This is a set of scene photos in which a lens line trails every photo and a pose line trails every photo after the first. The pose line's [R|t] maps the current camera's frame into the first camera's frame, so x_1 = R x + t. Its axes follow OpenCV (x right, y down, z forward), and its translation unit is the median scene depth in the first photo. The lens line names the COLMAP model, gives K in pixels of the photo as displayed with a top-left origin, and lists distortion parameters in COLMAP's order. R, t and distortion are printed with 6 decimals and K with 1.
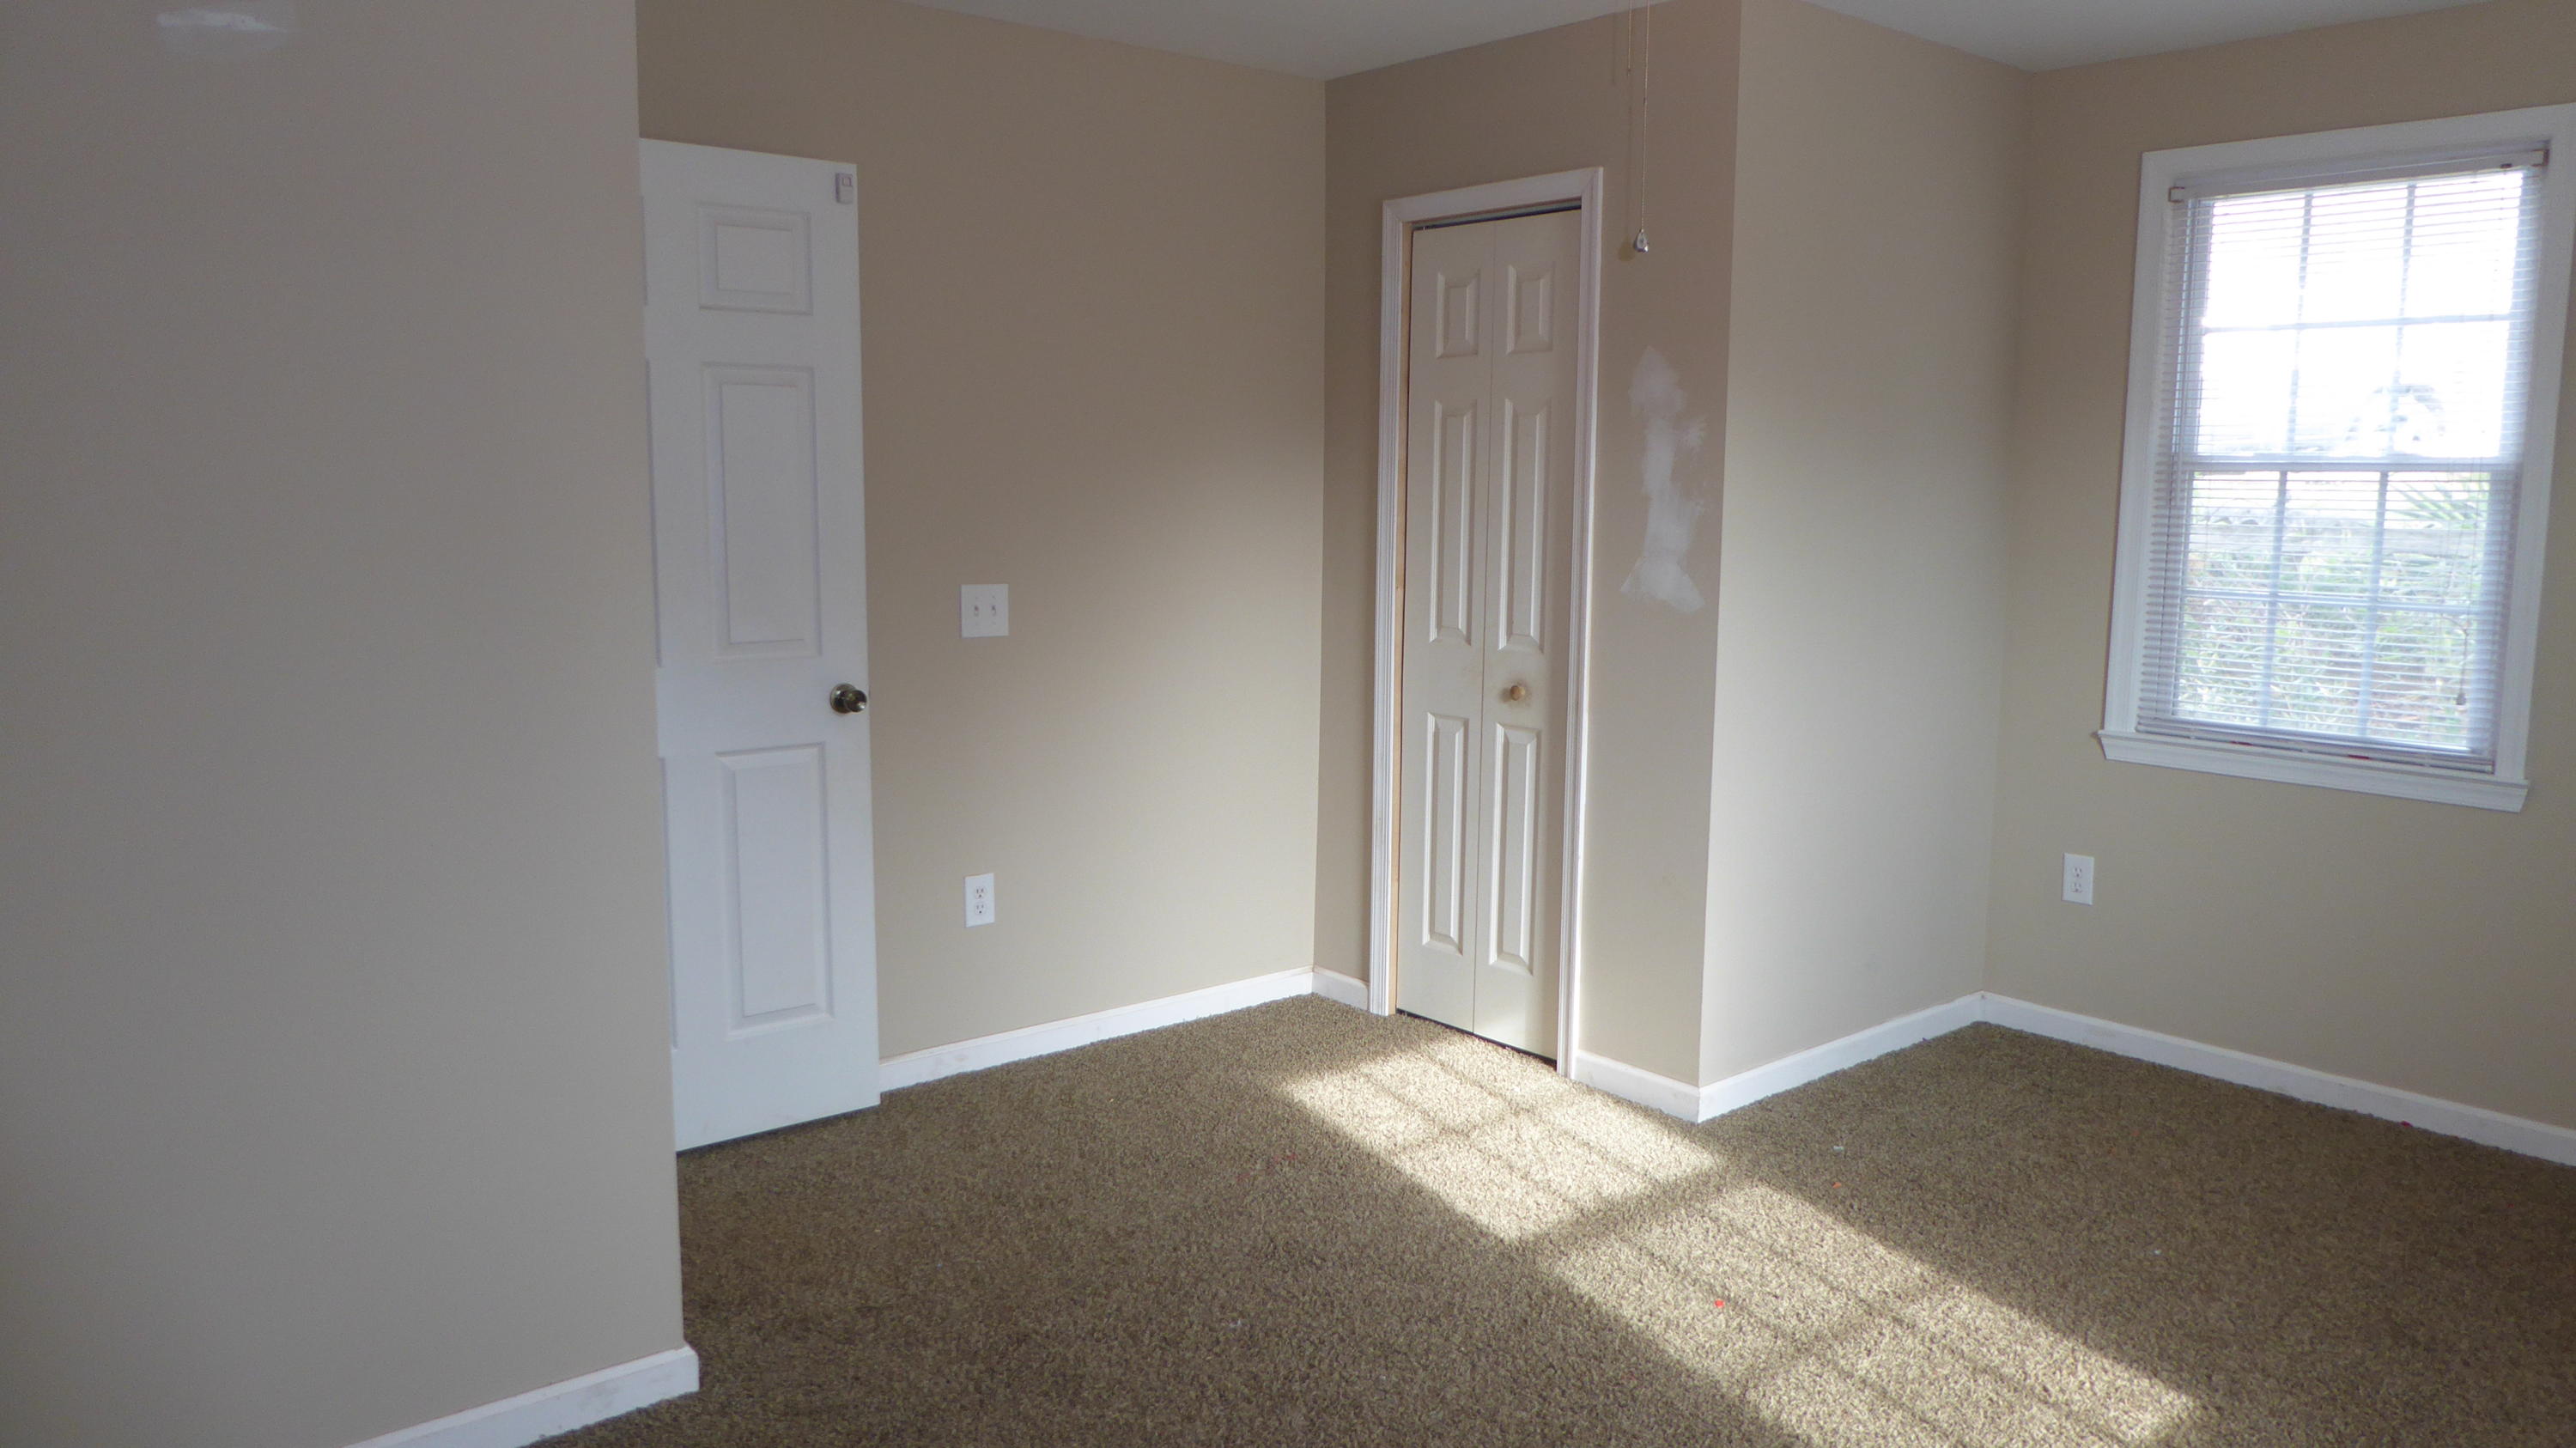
lens RADIAL K [[1860.2, 0, 1303.3], [0, 1860.2, 707.5], [0, 0, 1]] dist [-0.009853, -0.002634]
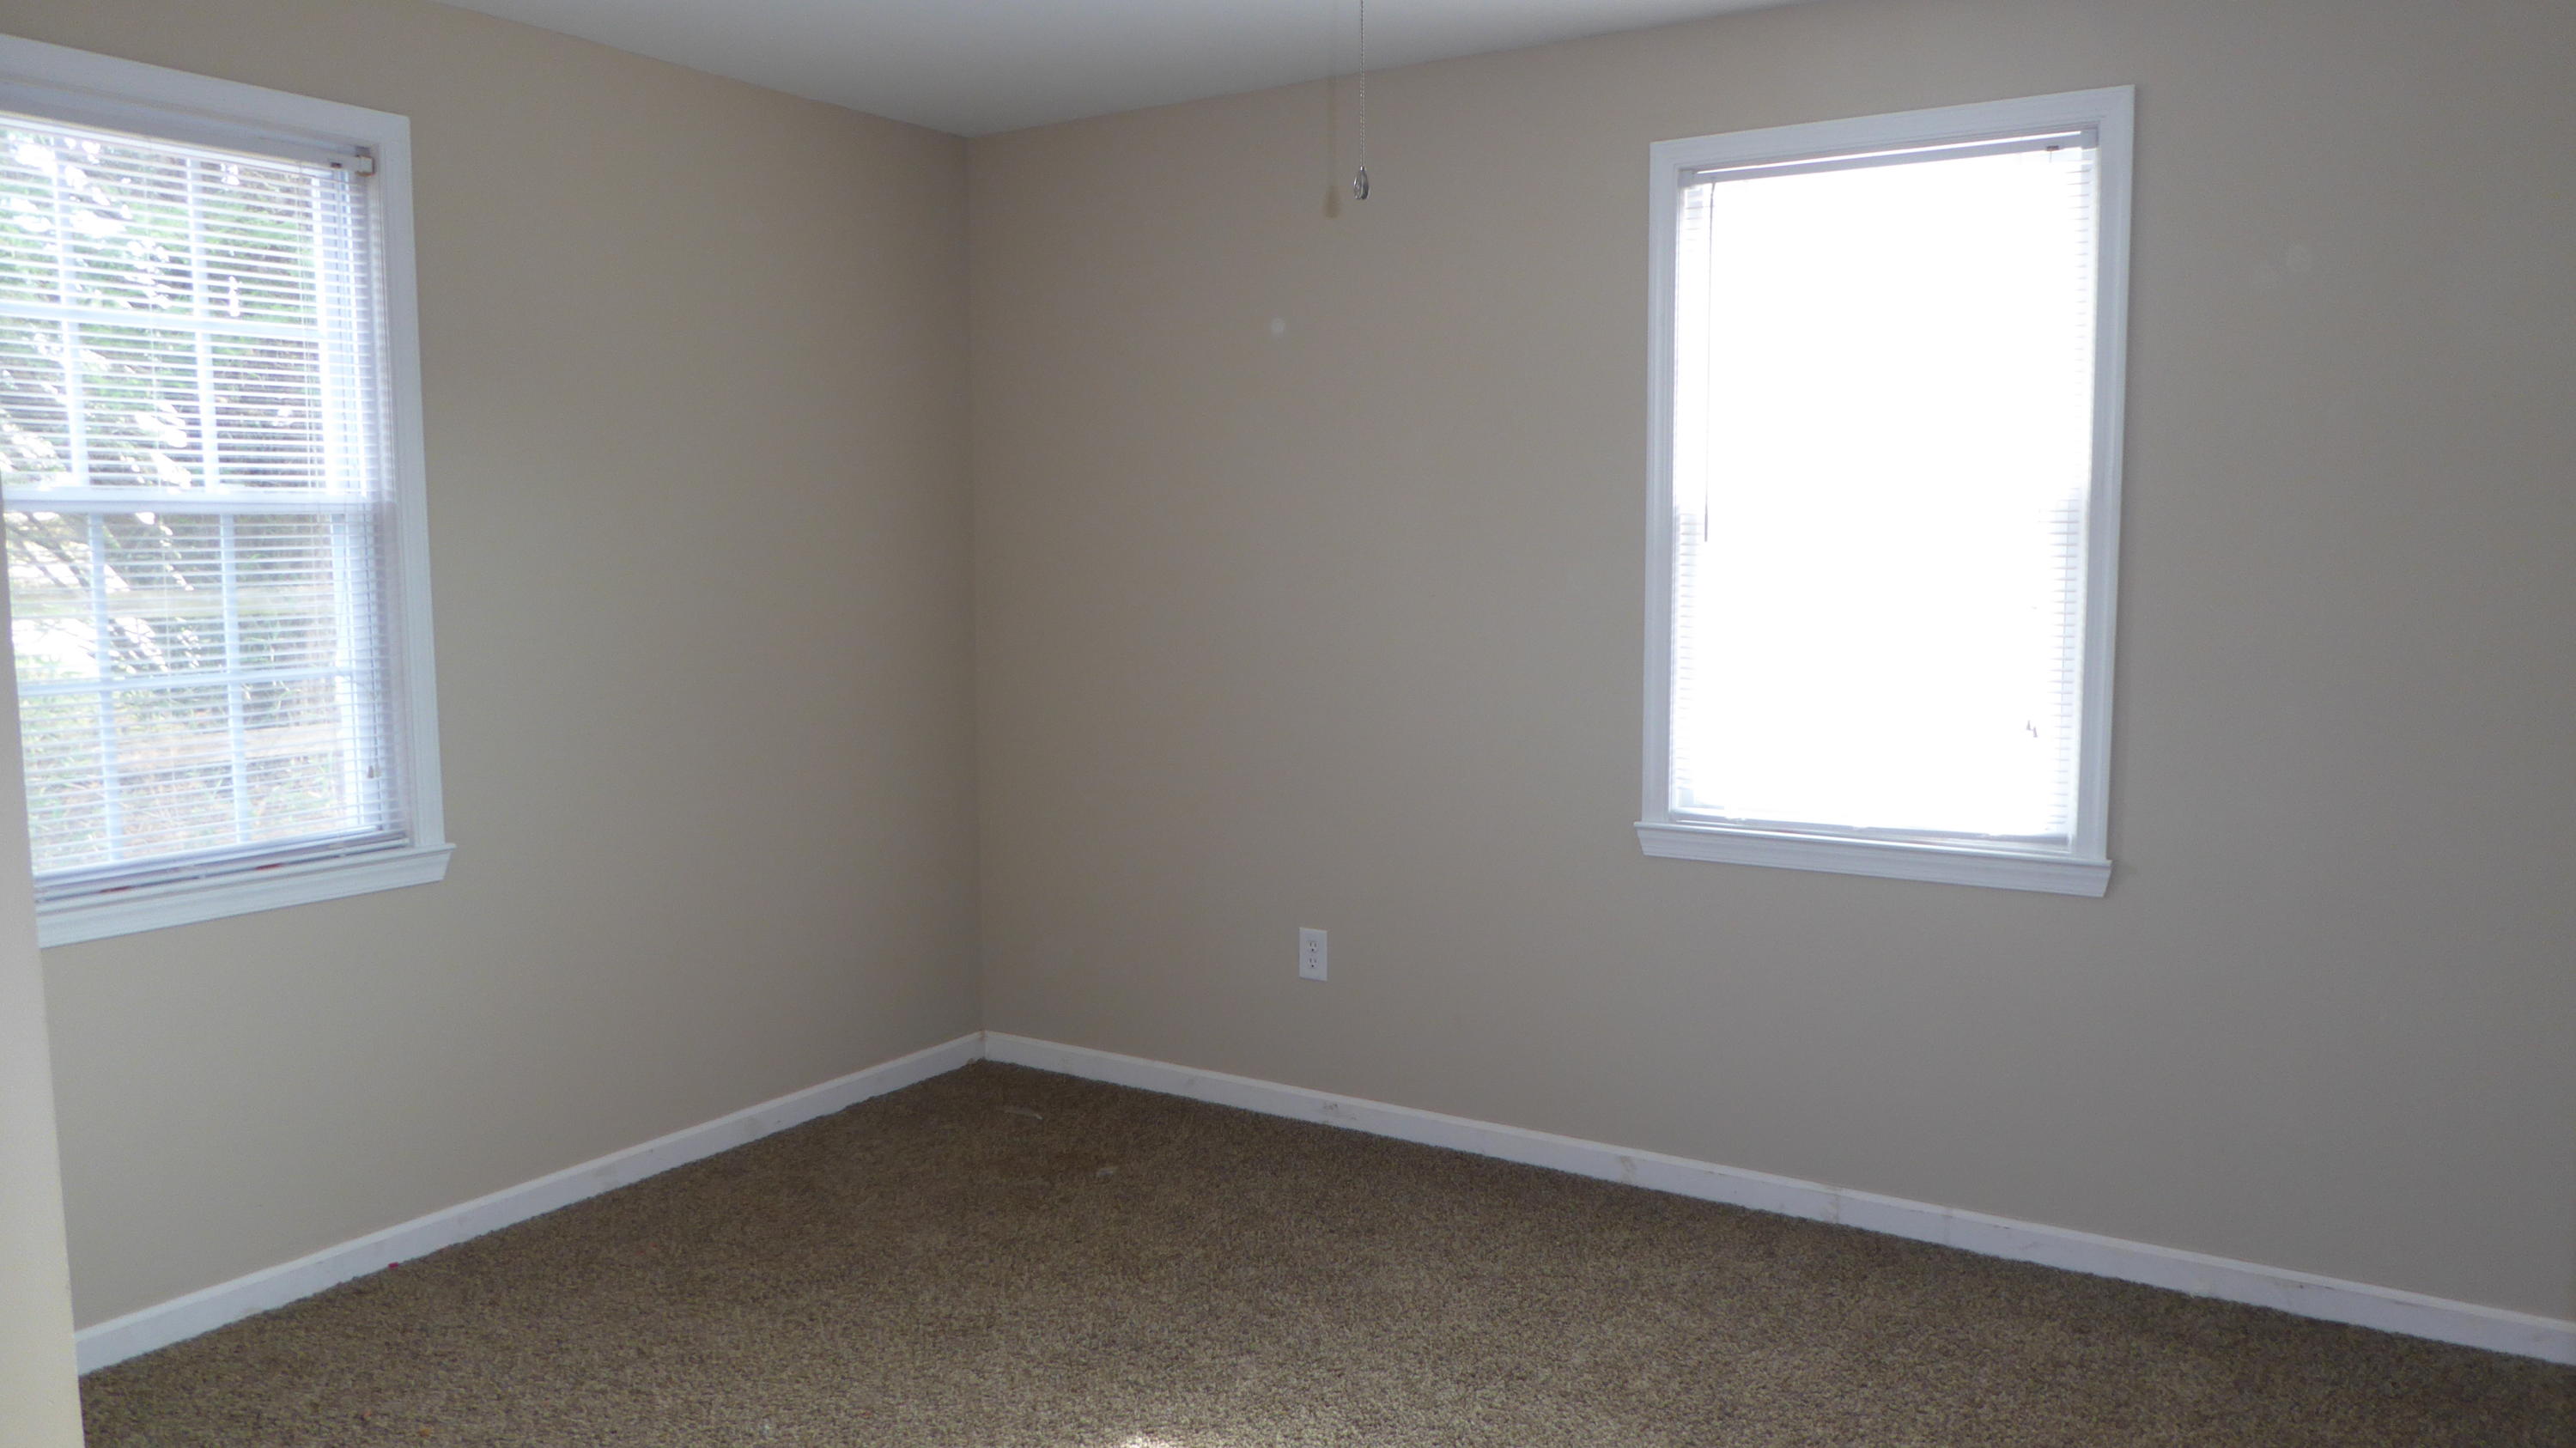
lens RADIAL K [[1860.2, 0, 1303.3], [0, 1860.2, 707.5], [0, 0, 1]] dist [-0.009853, -0.002634]
pose [[-0.291974, -0.101225, 0.951055, -0.328149], [0.116784, 0.983170, 0.140496, -0.103905], [-0.949270, 0.152089, -0.275238, 0.800432]]
